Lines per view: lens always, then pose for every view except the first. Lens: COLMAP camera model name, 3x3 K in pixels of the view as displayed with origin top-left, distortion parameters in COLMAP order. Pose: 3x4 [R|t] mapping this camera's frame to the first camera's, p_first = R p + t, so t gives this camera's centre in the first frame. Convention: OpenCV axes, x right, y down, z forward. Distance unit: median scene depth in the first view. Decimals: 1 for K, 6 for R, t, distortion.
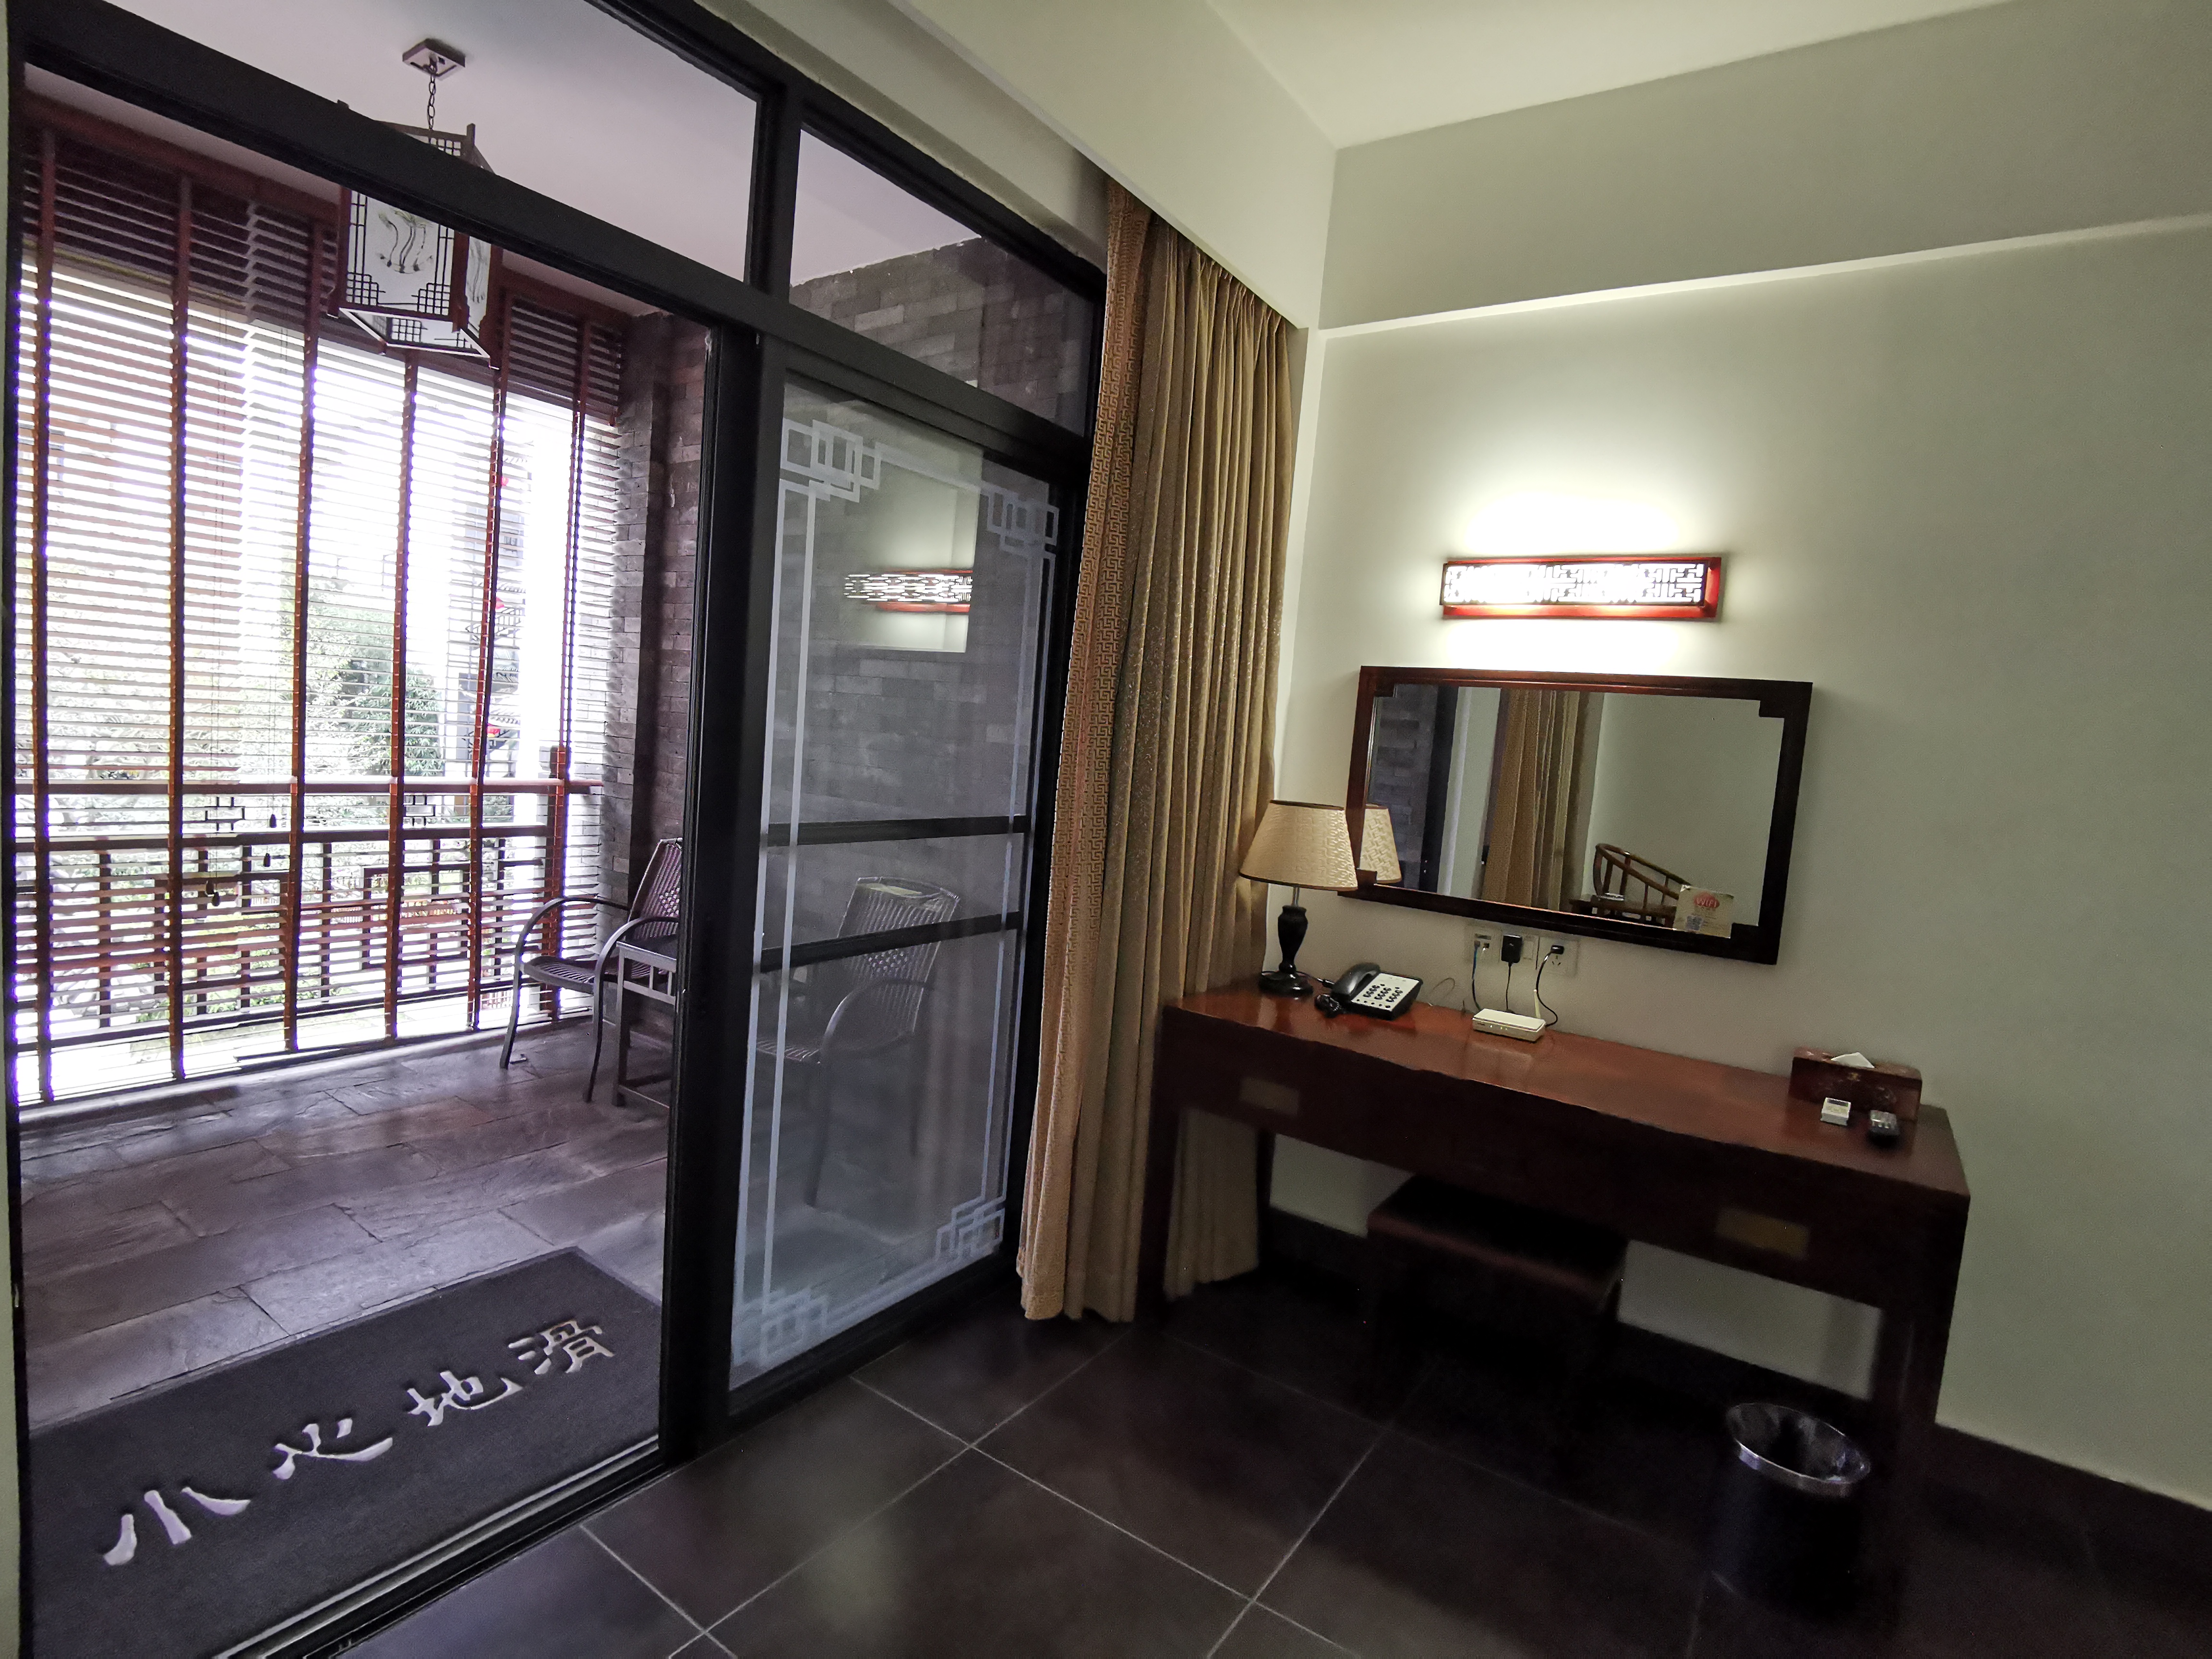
lens RADIAL K [[1113.6, 0, 1107.5], [0, 1113.6, 820.6], [0, 0, 1]] dist [-0.011055, 0.004044]
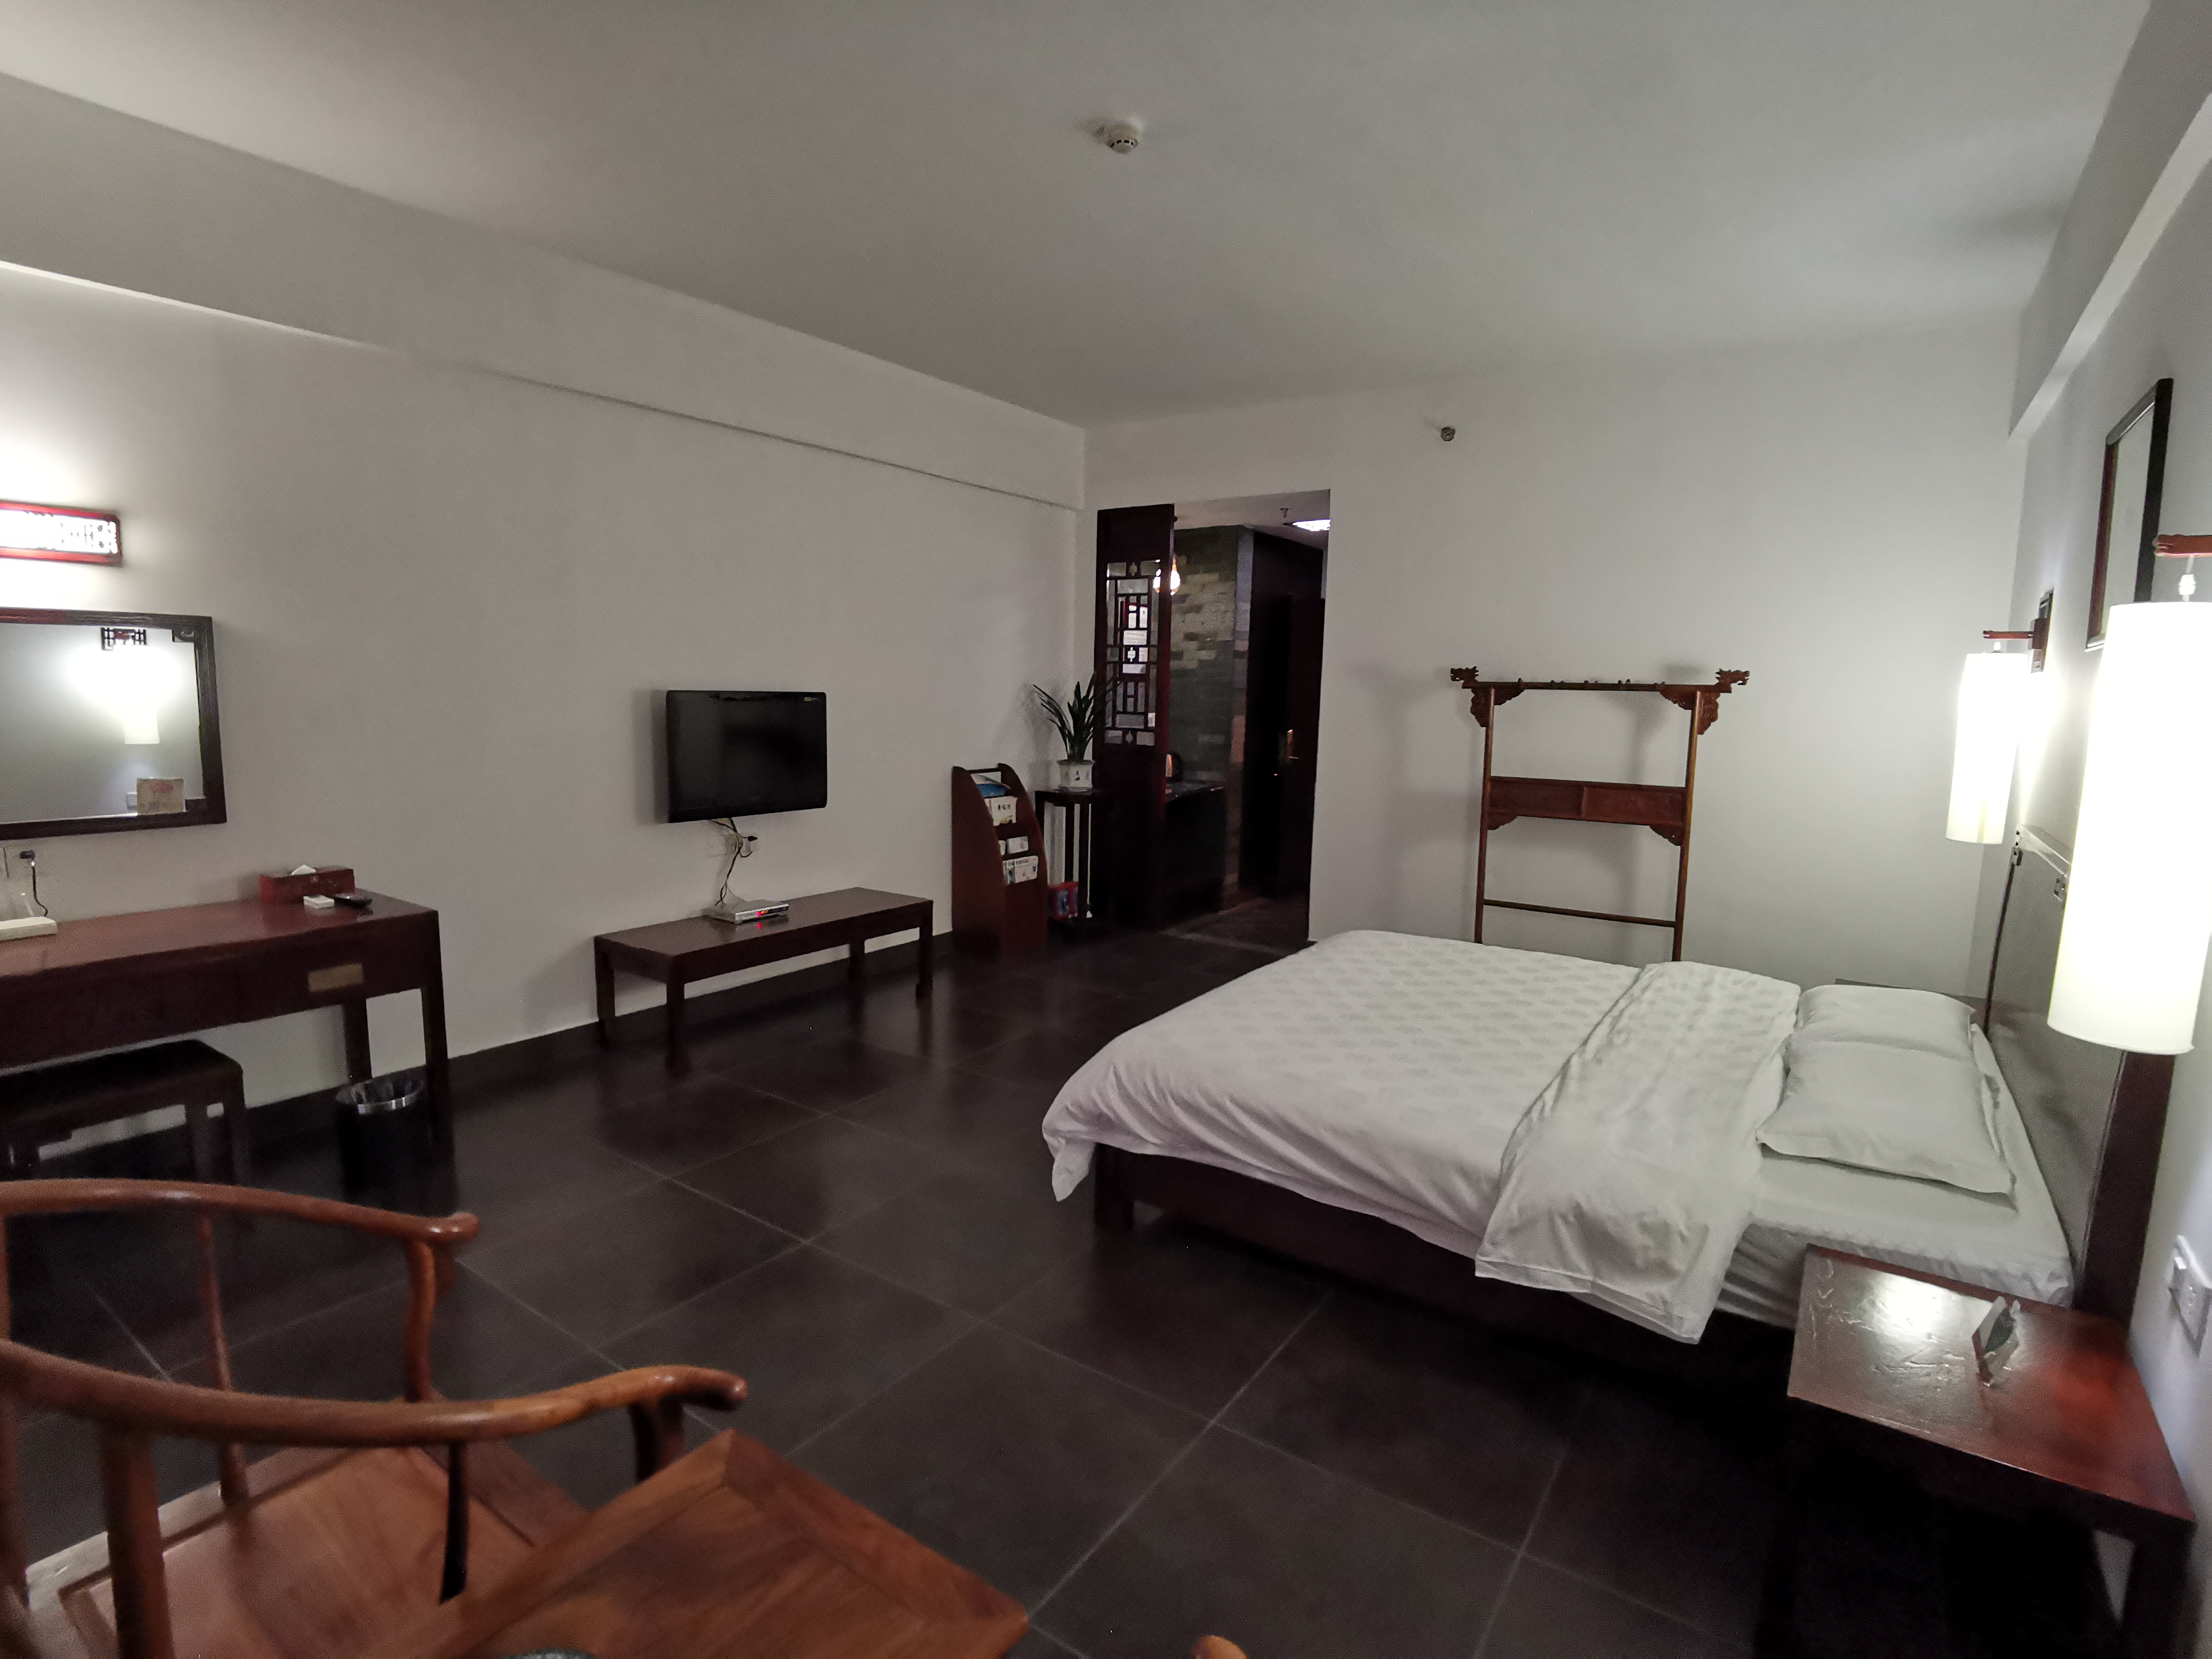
lens RADIAL K [[1113.6, 0, 1094.6], [0, 1113.6, 814.0], [0, 0, 1]] dist [-0.011055, 0.004044]
pose [[0.032416, -0.188847, 0.981471, -0.699545], [0.071120, 0.979934, 0.186202, -0.059823], [-0.996941, 0.063766, 0.045196, -0.139964]]
